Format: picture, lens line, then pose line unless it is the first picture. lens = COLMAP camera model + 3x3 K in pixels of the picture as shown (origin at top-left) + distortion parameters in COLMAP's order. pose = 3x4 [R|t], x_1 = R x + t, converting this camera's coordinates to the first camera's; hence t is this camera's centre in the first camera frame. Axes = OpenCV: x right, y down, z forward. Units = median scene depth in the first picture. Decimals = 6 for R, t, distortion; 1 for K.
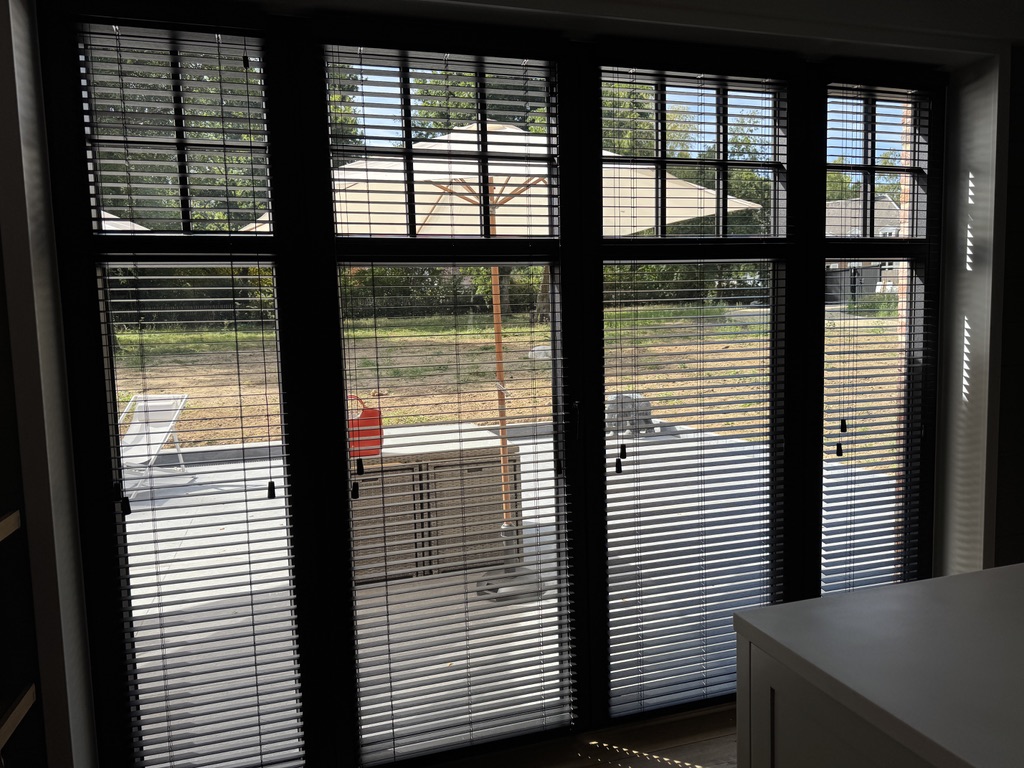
lens RADIAL K [[729.4, 0, 520.4], [0, 729.4, 382.8], [0, 0, 1]] dist [0.044564, -0.058115]
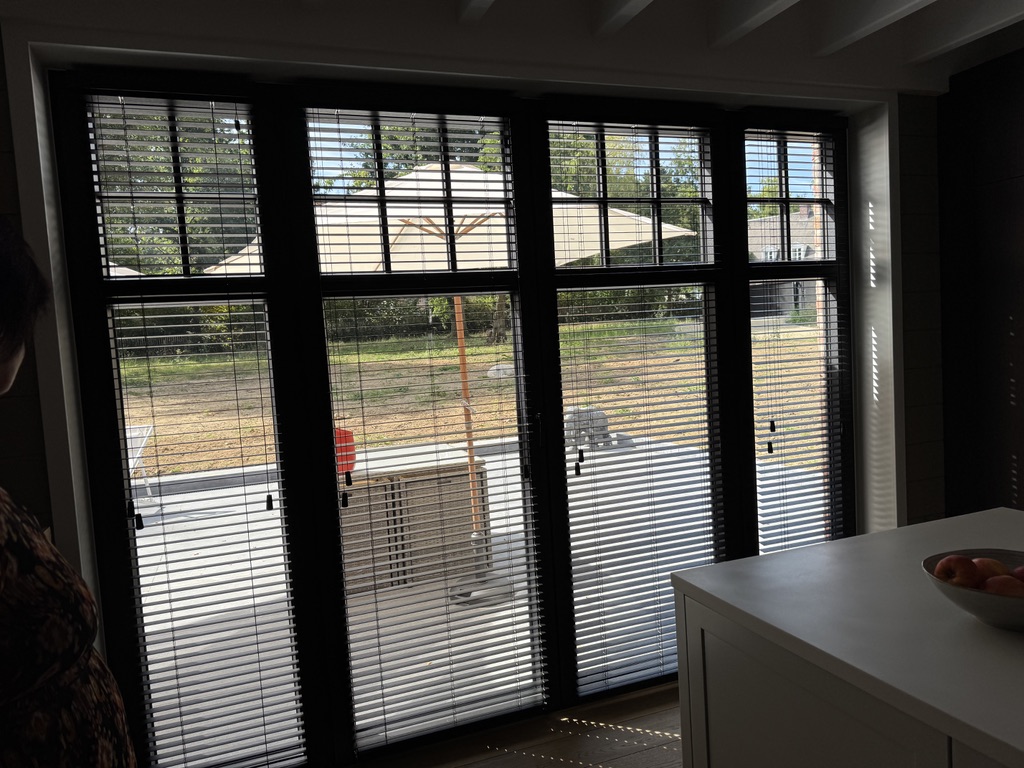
lens RADIAL K [[729.4, 0, 515.6], [0, 729.4, 380.6], [0, 0, 1]] dist [0.044564, -0.058115]
pose [[0.998016, -0.035695, 0.051872, -0.013935], [0.037223, 0.998892, -0.028798, 0.005968], [-0.050787, 0.030672, 0.998238, -0.123447]]
